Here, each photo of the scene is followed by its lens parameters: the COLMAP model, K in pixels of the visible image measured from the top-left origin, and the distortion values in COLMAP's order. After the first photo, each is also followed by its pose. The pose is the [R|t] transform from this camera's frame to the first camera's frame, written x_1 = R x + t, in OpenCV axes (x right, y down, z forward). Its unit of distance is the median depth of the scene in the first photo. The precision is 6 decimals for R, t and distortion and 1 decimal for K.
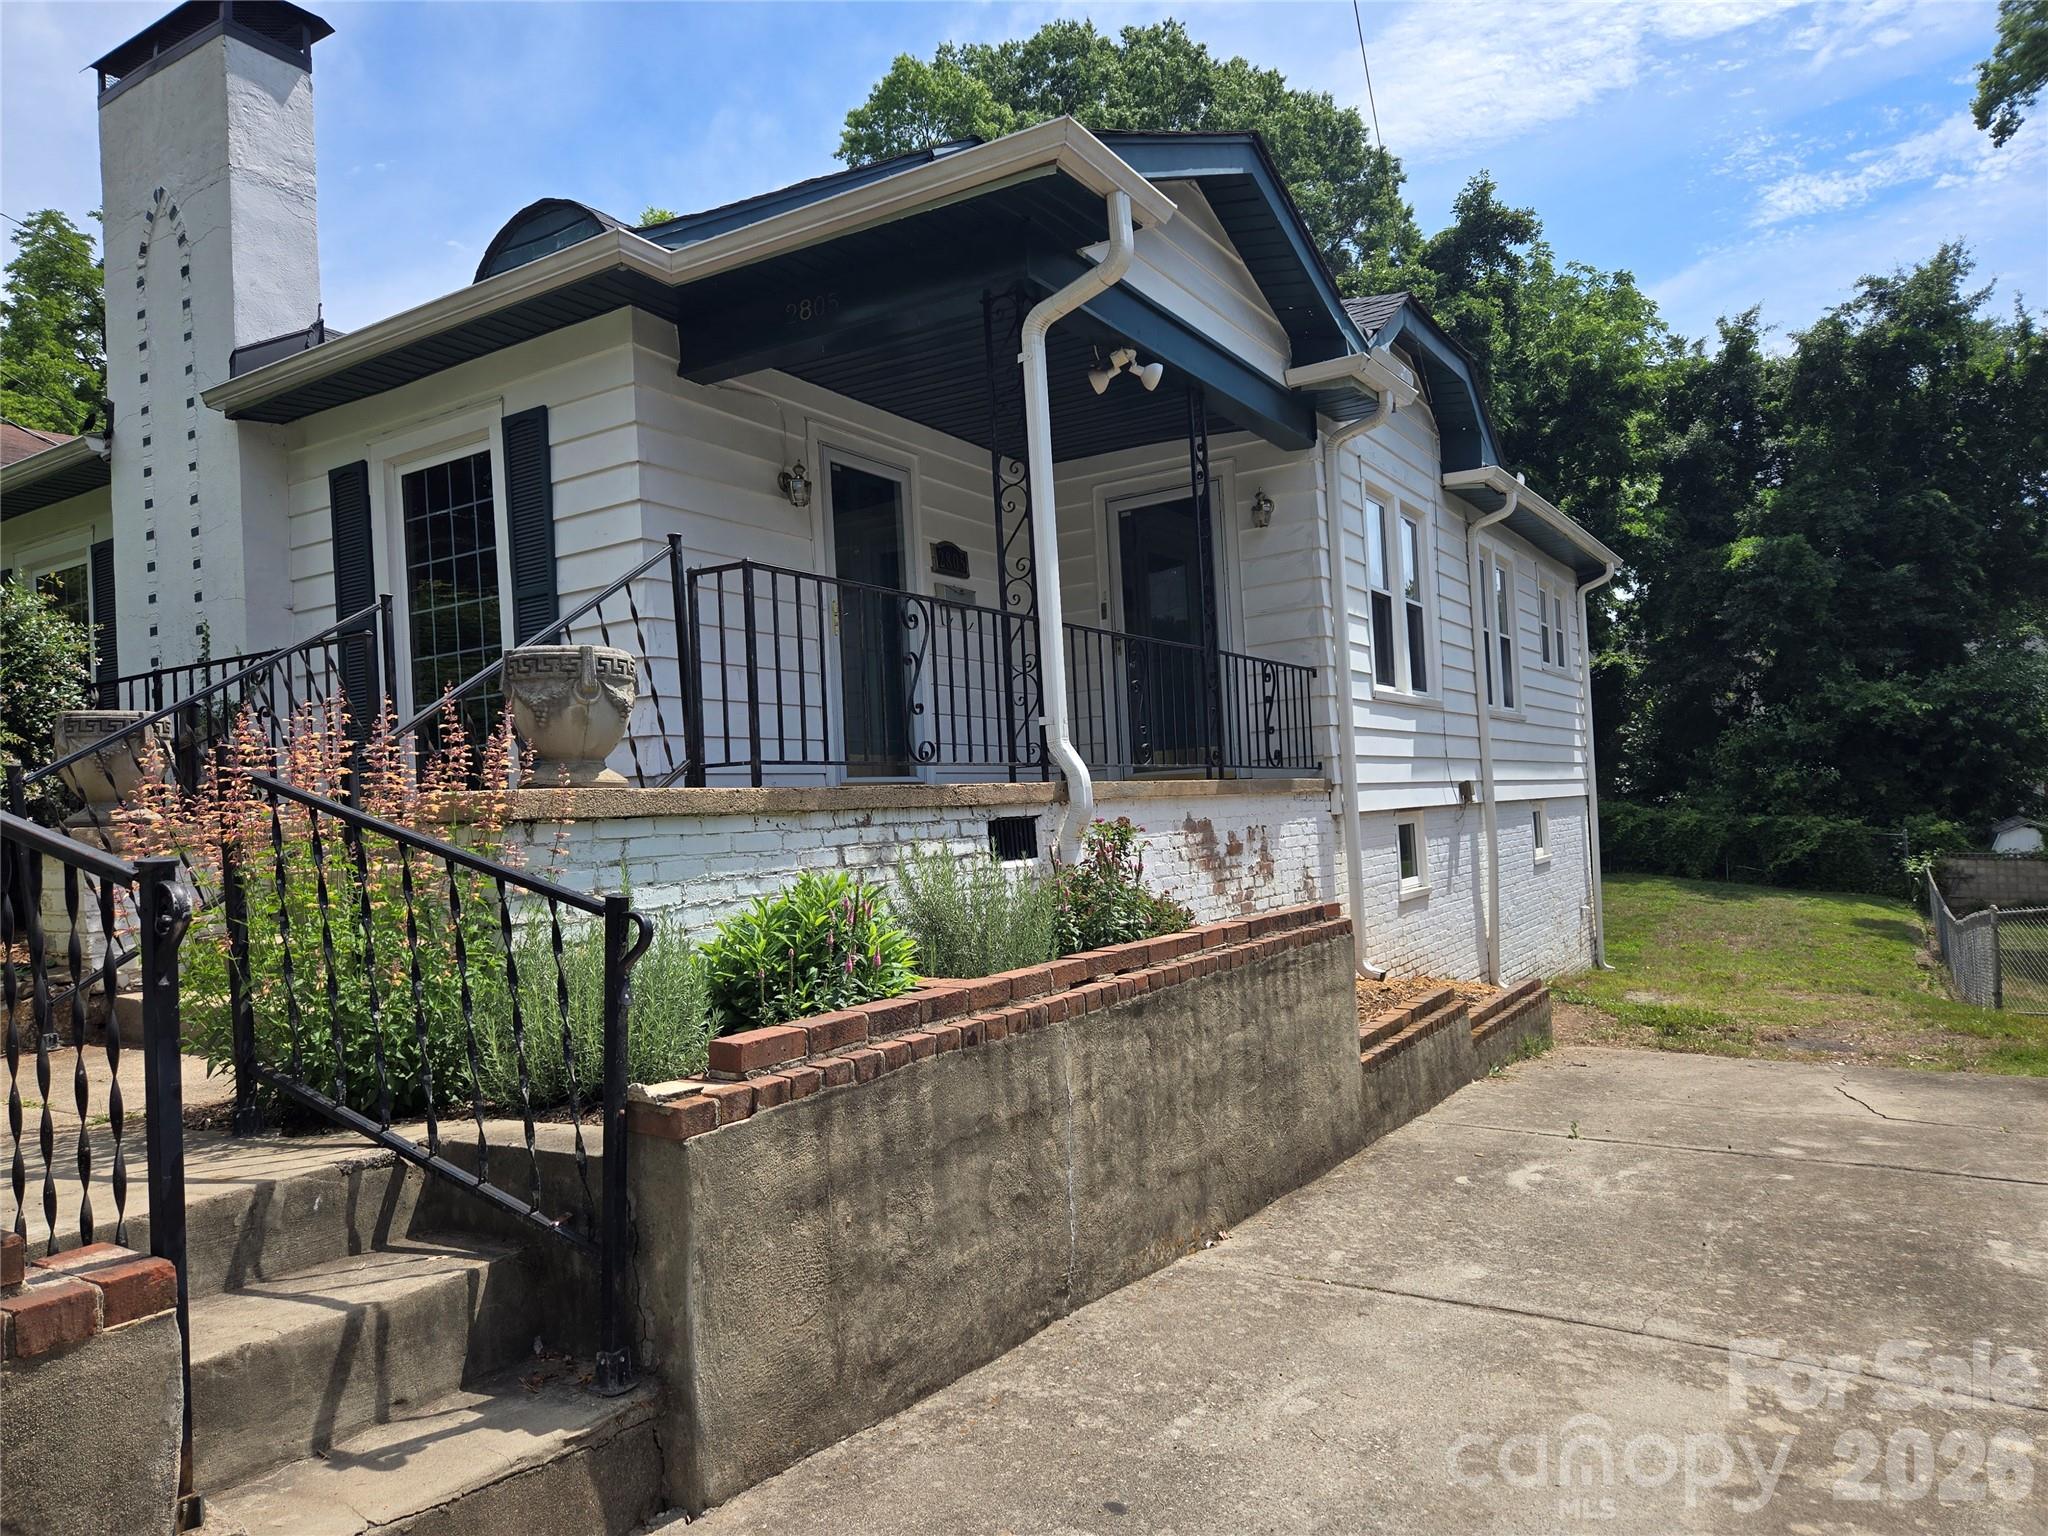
lens RADIAL K [[1372.3, 0, 1010.6], [0, 1372.3, 777.8], [0, 0, 1]] dist [0.078821, -0.062395]
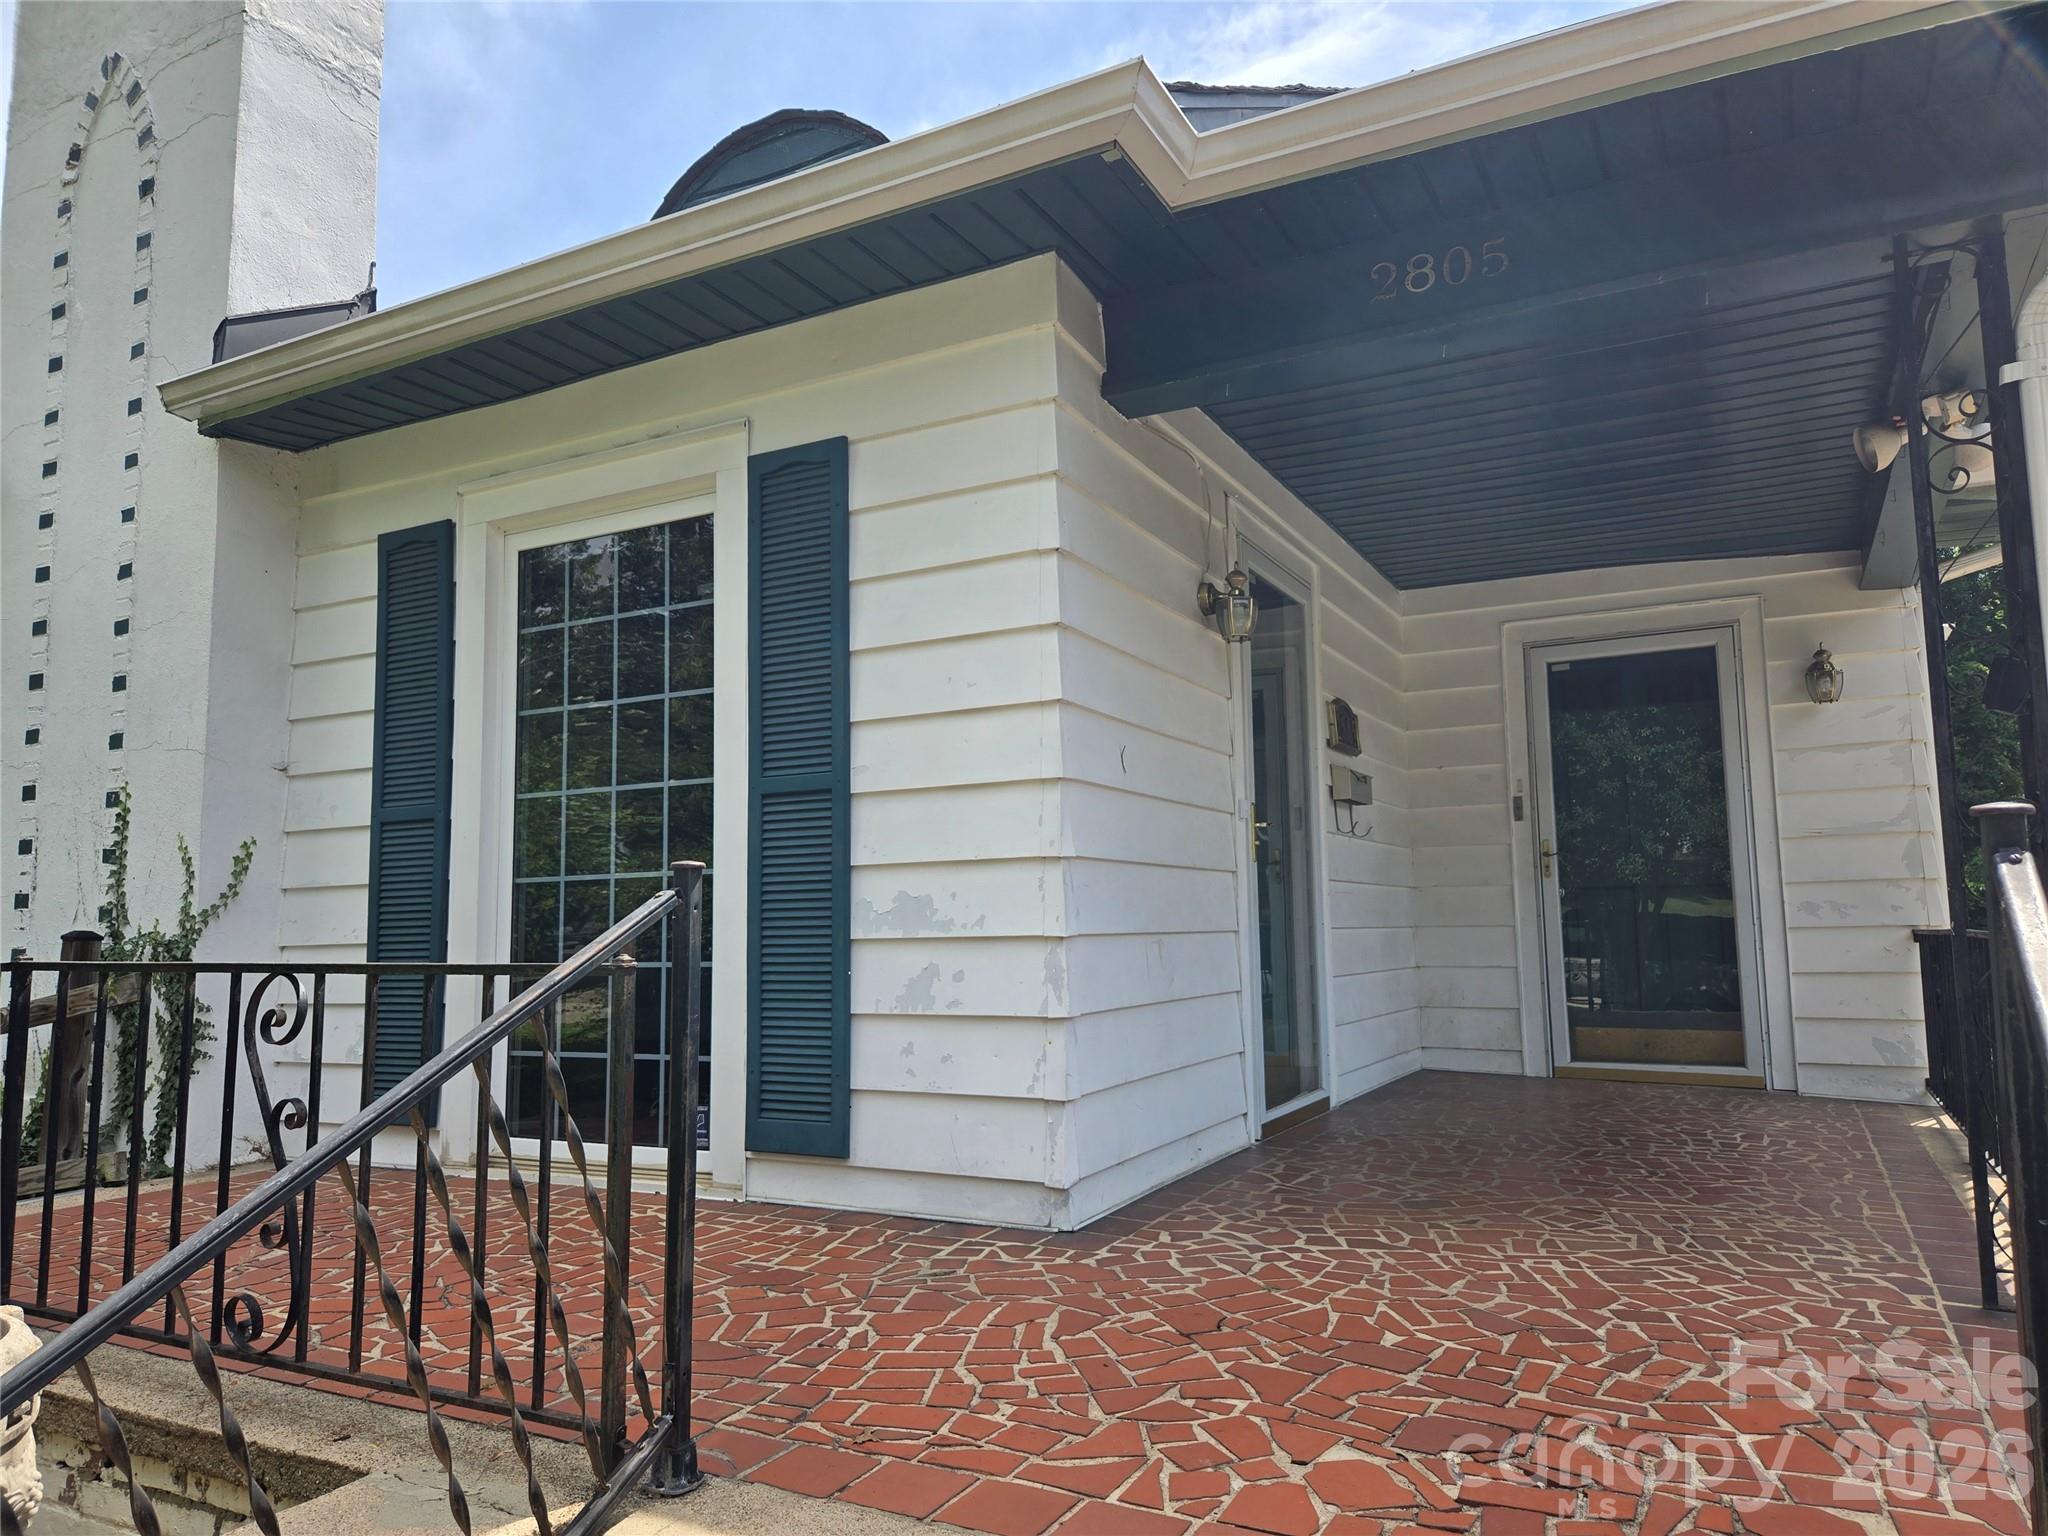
lens RADIAL K [[1372.3, 0, 1033.9], [0, 1372.3, 787.1], [0, 0, 1]] dist [0.078821, -0.062395]
pose [[0.996218, 0.047952, 0.072455, -0.063486], [-0.042501, 0.996279, -0.074979, -0.021193], [-0.075781, 0.071616, 0.994549, 0.103444]]
